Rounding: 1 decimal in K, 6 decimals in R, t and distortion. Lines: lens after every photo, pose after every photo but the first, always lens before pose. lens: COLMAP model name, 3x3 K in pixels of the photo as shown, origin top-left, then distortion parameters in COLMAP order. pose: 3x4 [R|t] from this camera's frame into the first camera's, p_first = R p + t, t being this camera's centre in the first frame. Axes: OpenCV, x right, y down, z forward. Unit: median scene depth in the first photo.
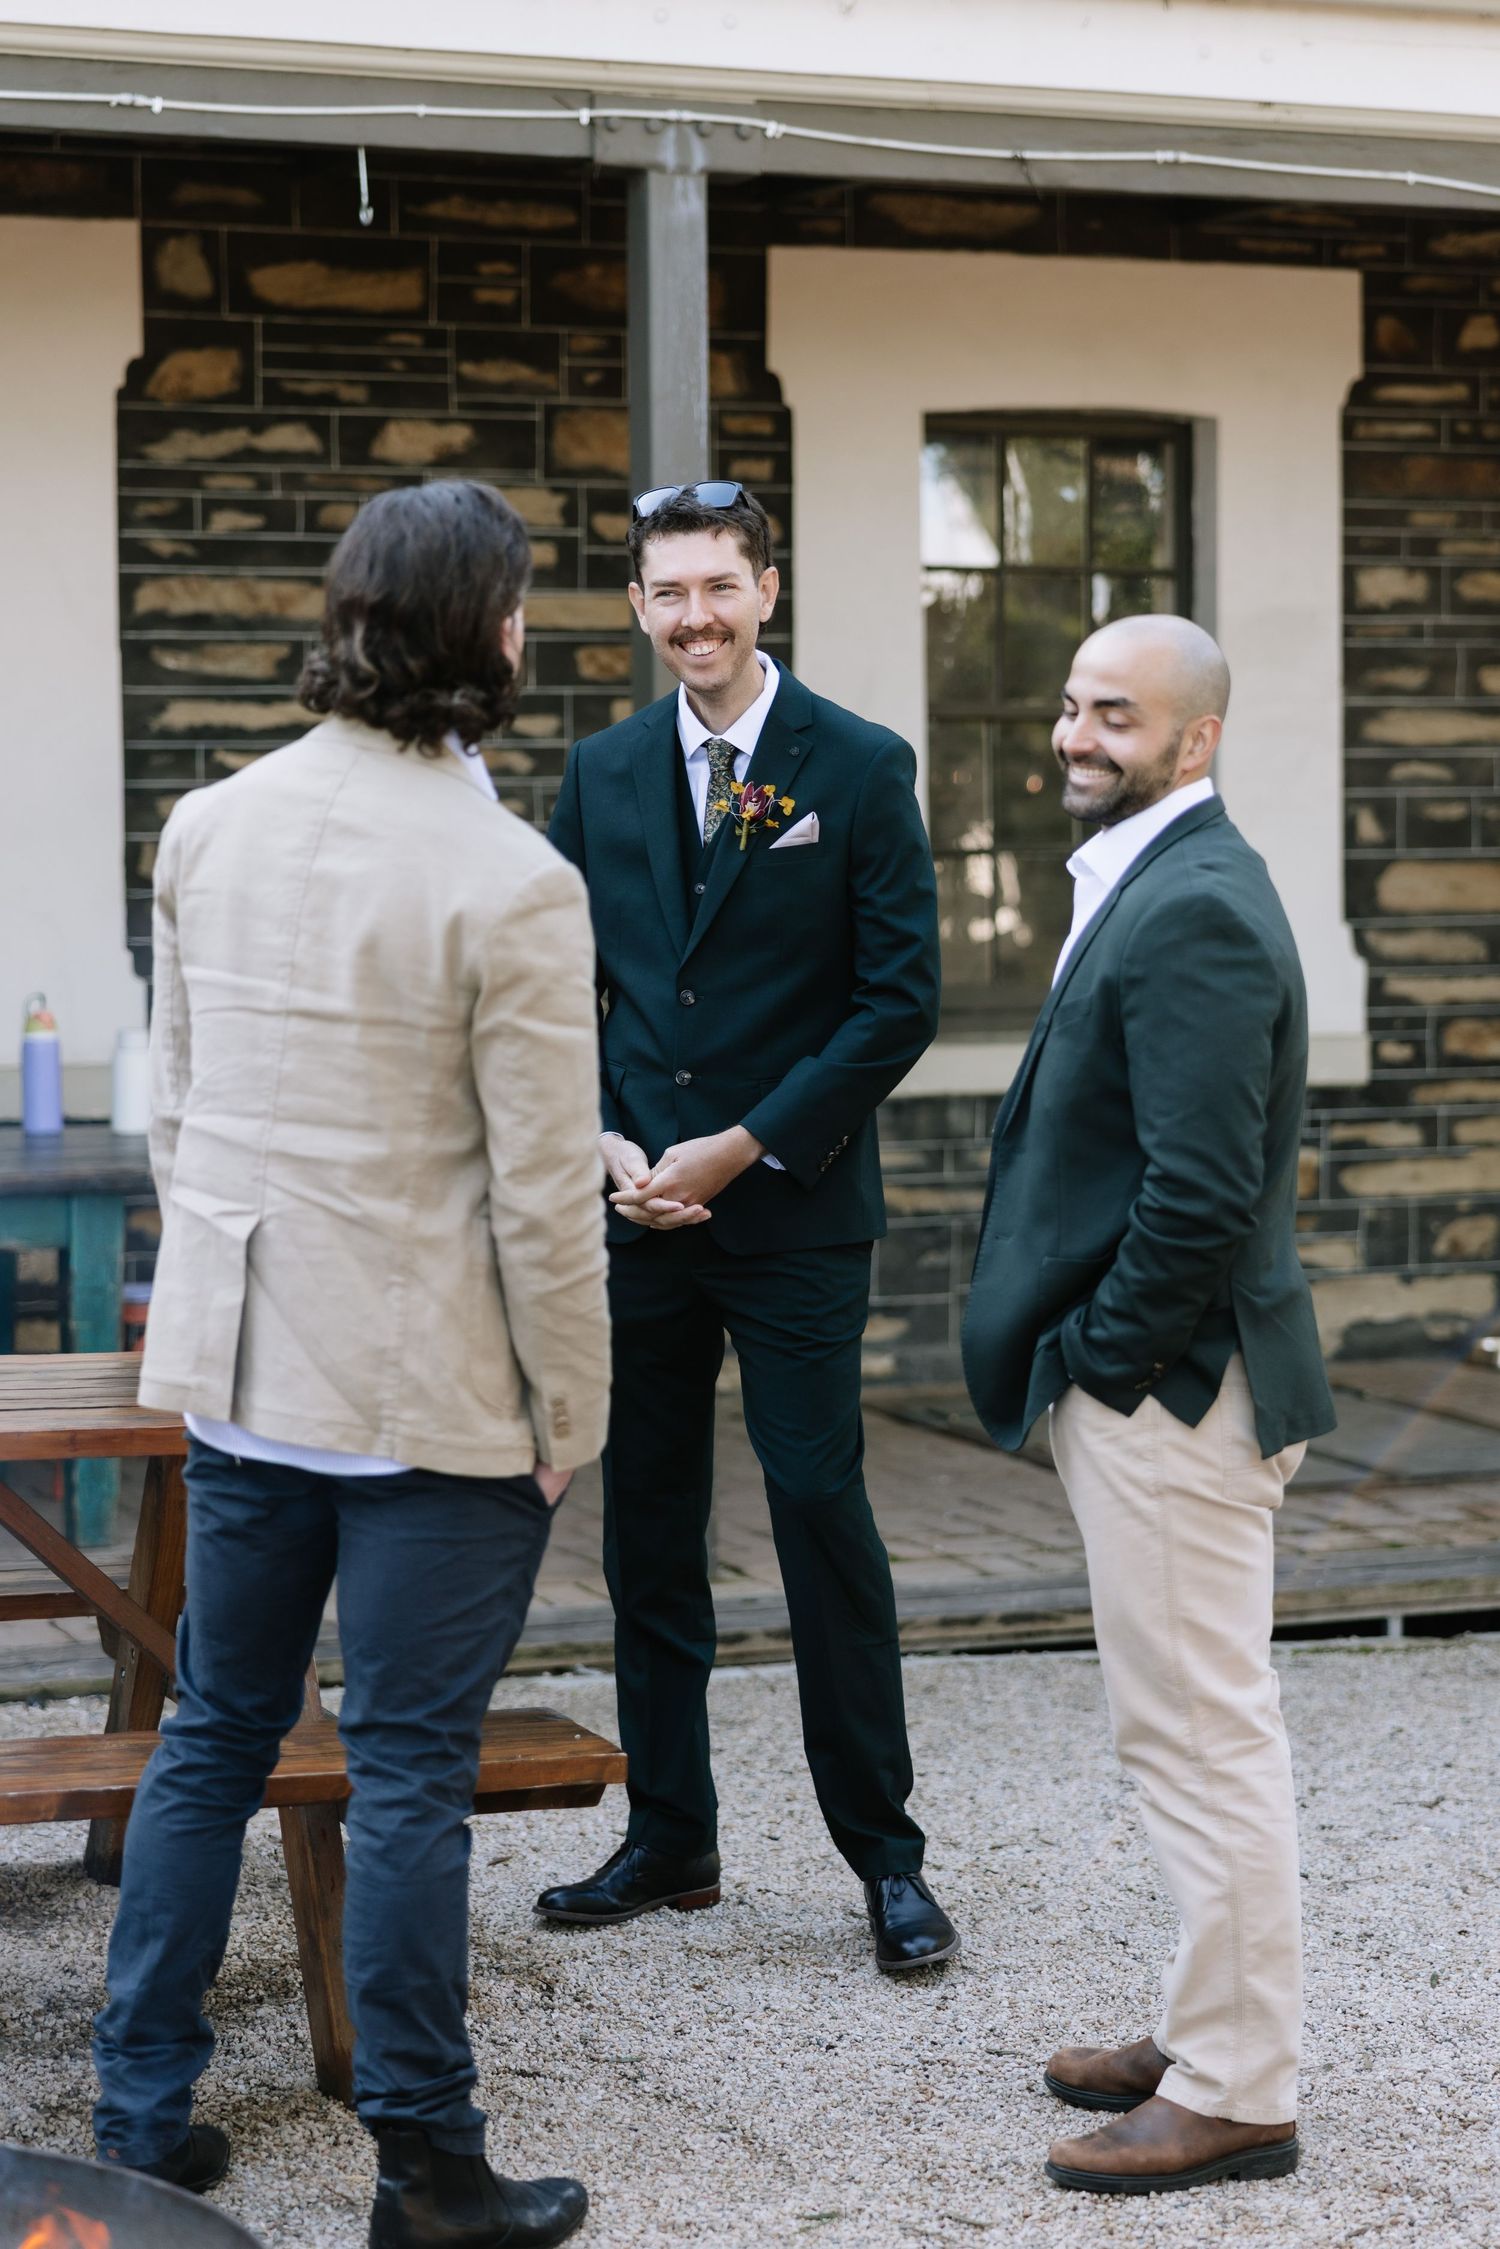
lens RADIAL K [[4469.3, 0, 878.8], [0, 4469.3, 1017.0], [0, 0, 1]] dist [0.028620, -0.459419]
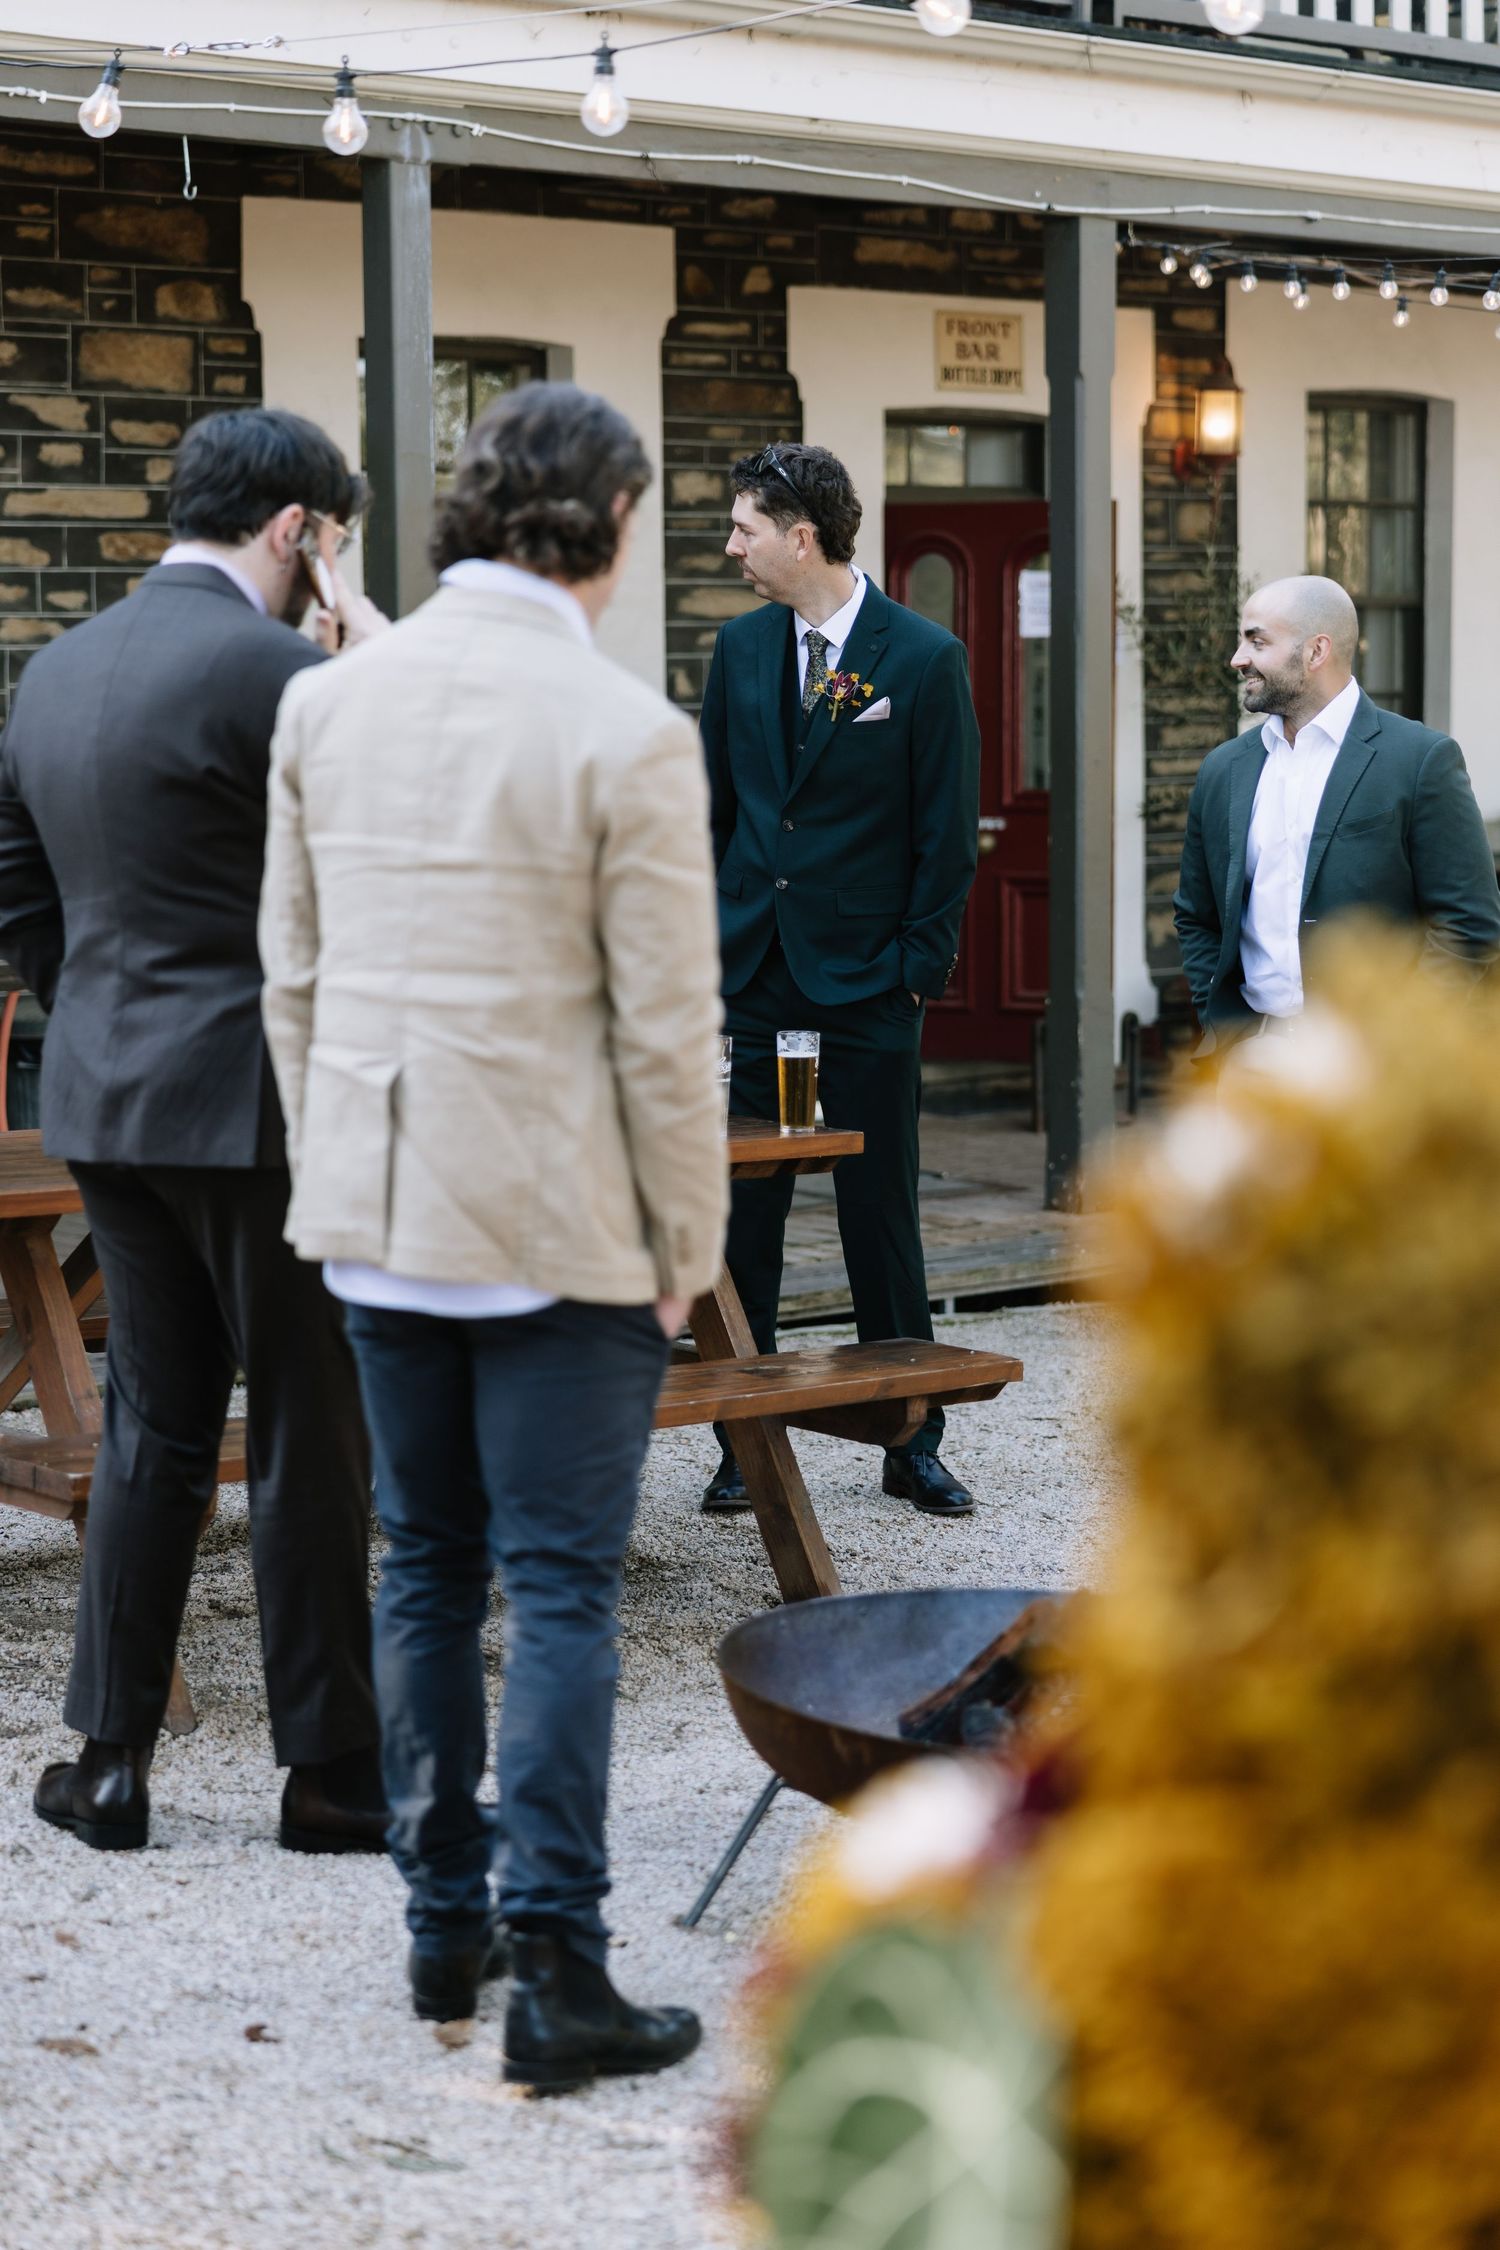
lens RADIAL K [[4152.9, 0, 749.3], [0, 4152.9, 1078.8], [0, 0, 1]] dist [-0.013597, -0.095562]
pose [[0.951854, -0.028087, 0.305262, -0.243658], [0.010179, 0.998141, 0.060098, -0.002819], [-0.306382, -0.054097, 0.950370, -0.104735]]
